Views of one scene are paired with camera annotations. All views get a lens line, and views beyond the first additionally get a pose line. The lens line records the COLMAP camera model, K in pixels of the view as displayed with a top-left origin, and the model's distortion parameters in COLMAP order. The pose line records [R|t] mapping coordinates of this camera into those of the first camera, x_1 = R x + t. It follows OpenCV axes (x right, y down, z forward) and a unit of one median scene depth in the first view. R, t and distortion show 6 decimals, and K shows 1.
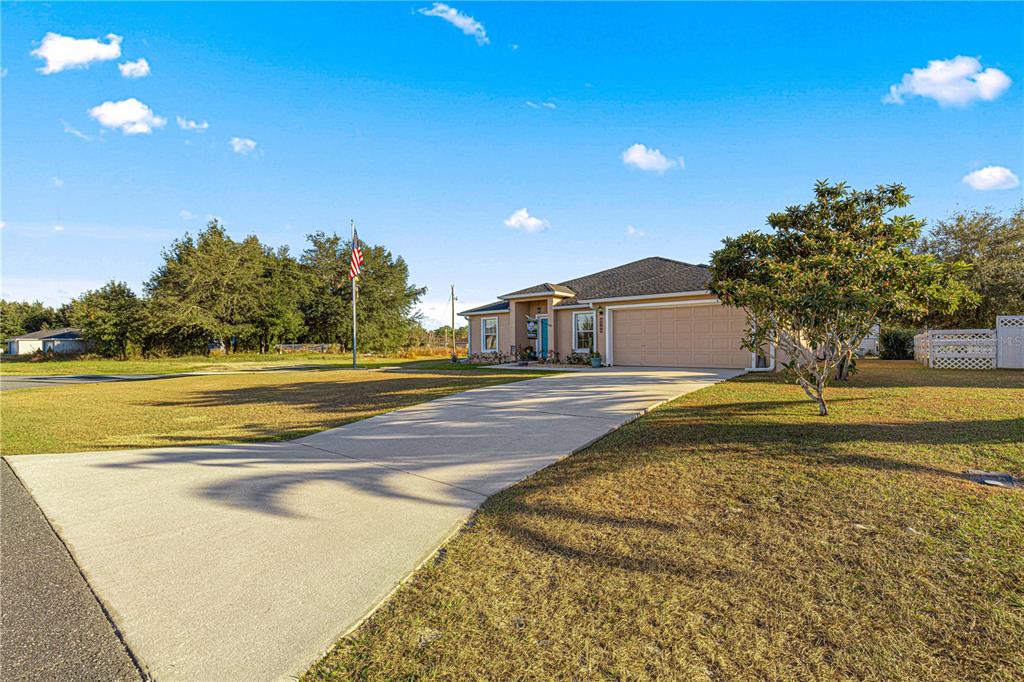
lens RADIAL K [[460.1, 0, 507.3], [0, 460.1, 346.8], [0, 0, 1]] dist [-0.002938, -0.000479]
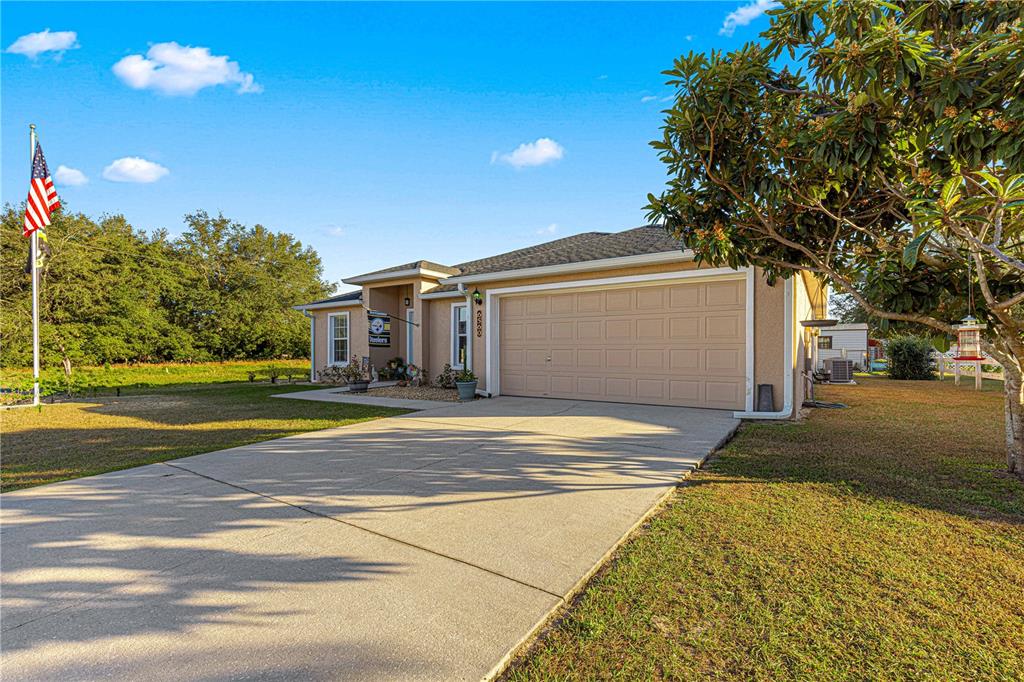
lens RADIAL K [[462.5, 0, 513.7], [0, 462.5, 352.9], [0, 0, 1]] dist [-0.027342, -0.000273]
pose [[0.995277, 0.007409, 0.096796, 0.153382], [-0.007277, 0.999972, -0.001715, -0.008396], [-0.096806, 0.001003, 0.995303, 0.345843]]
